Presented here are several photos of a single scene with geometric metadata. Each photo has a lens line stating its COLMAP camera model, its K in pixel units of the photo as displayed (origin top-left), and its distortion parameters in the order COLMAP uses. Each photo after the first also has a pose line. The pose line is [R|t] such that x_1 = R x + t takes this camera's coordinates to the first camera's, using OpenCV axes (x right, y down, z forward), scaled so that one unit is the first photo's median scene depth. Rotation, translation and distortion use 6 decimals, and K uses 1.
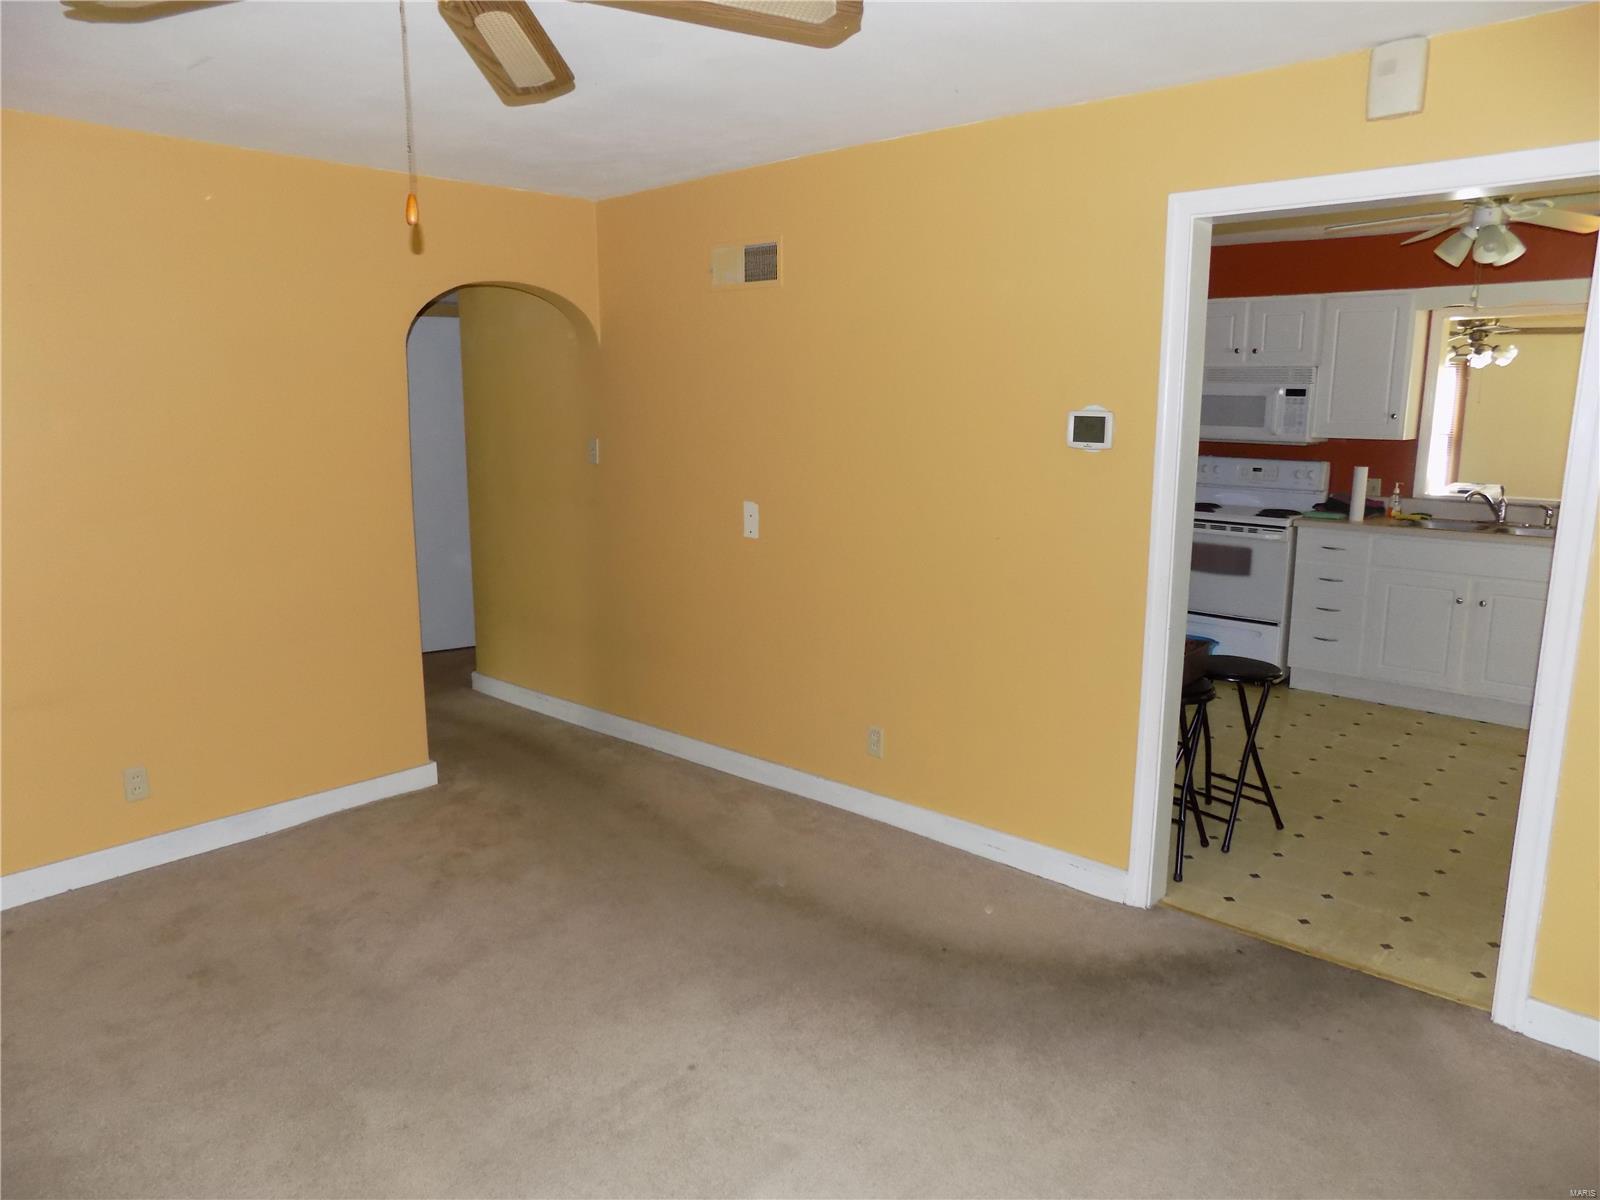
lens RADIAL K [[1087.5, 0, 800.0], [0, 1087.5, 600.0], [0, 0, 1]] dist [-0.027444, 0.003321]
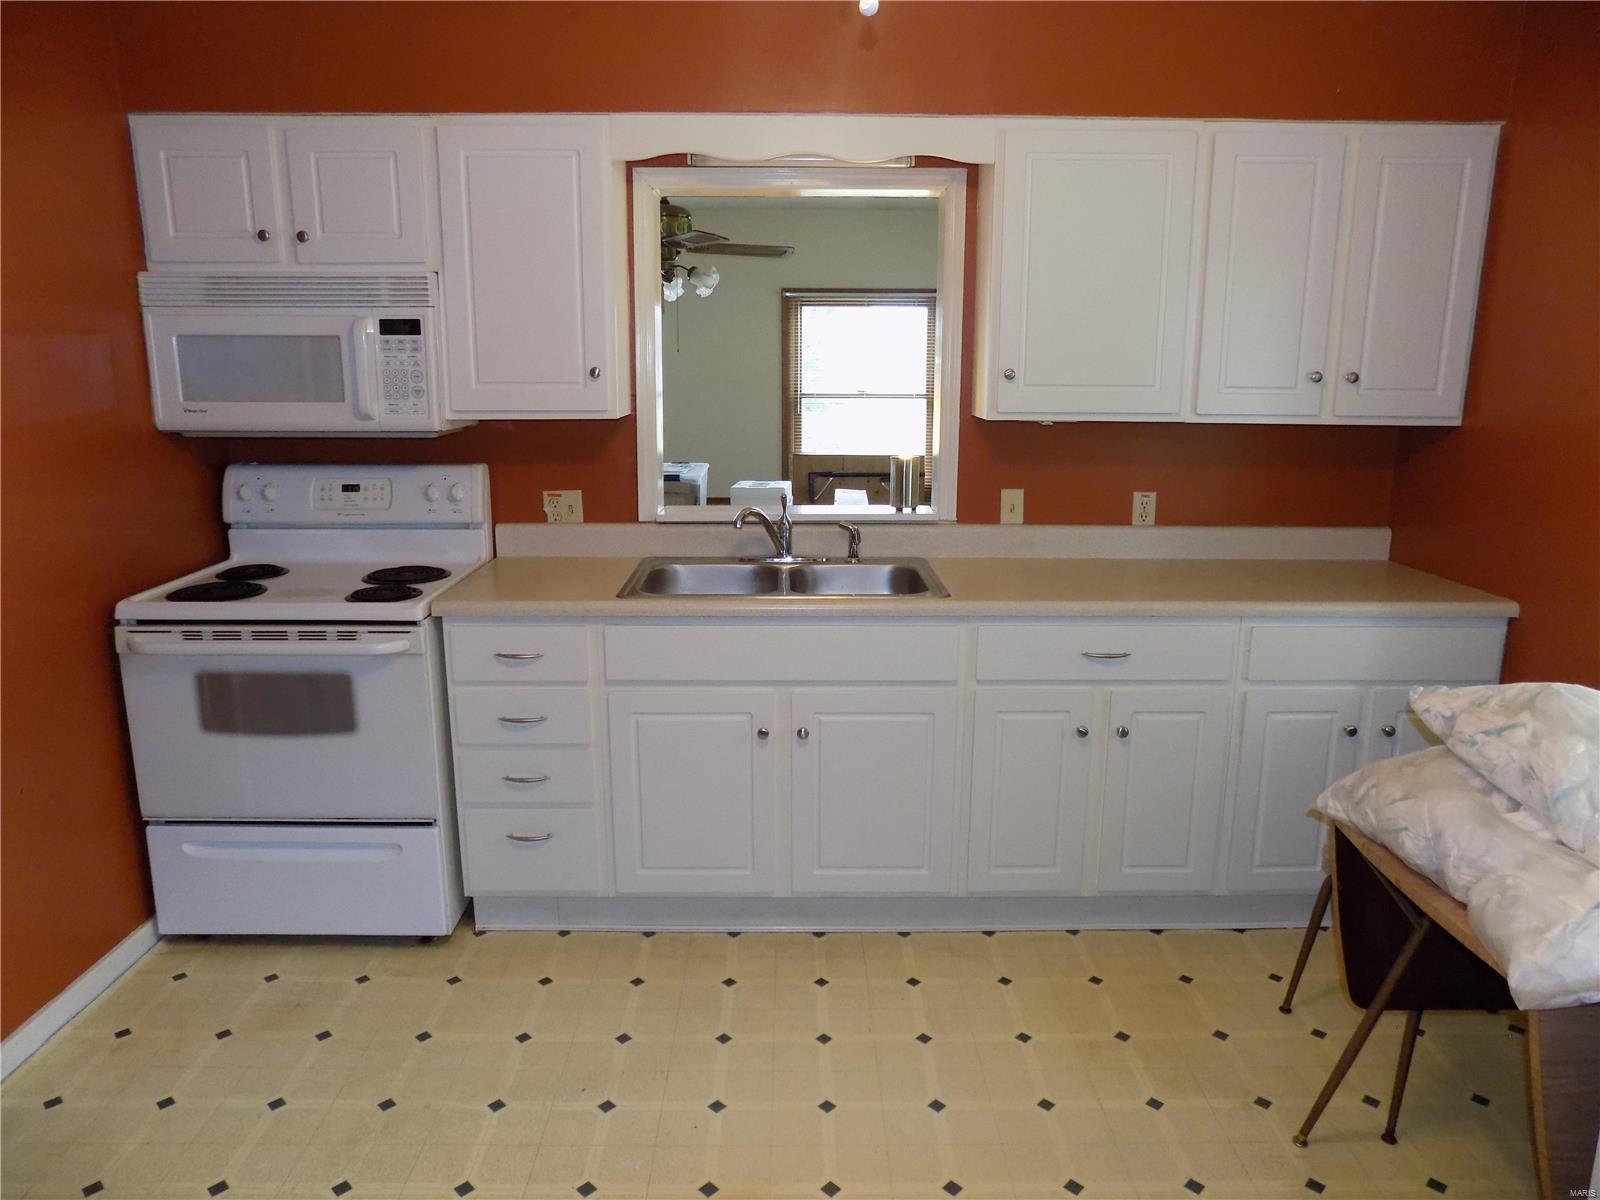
lens RADIAL K [[1087.5, 0, 800.0], [0, 1087.5, 600.0], [0, 0, 1]] dist [-0.027444, 0.003321]
pose [[0.745835, -0.145649, 0.650013, 0.263307], [0.121985, 0.989166, 0.081676, -0.090535], [-0.654866, 0.018375, 0.755521, 0.526823]]
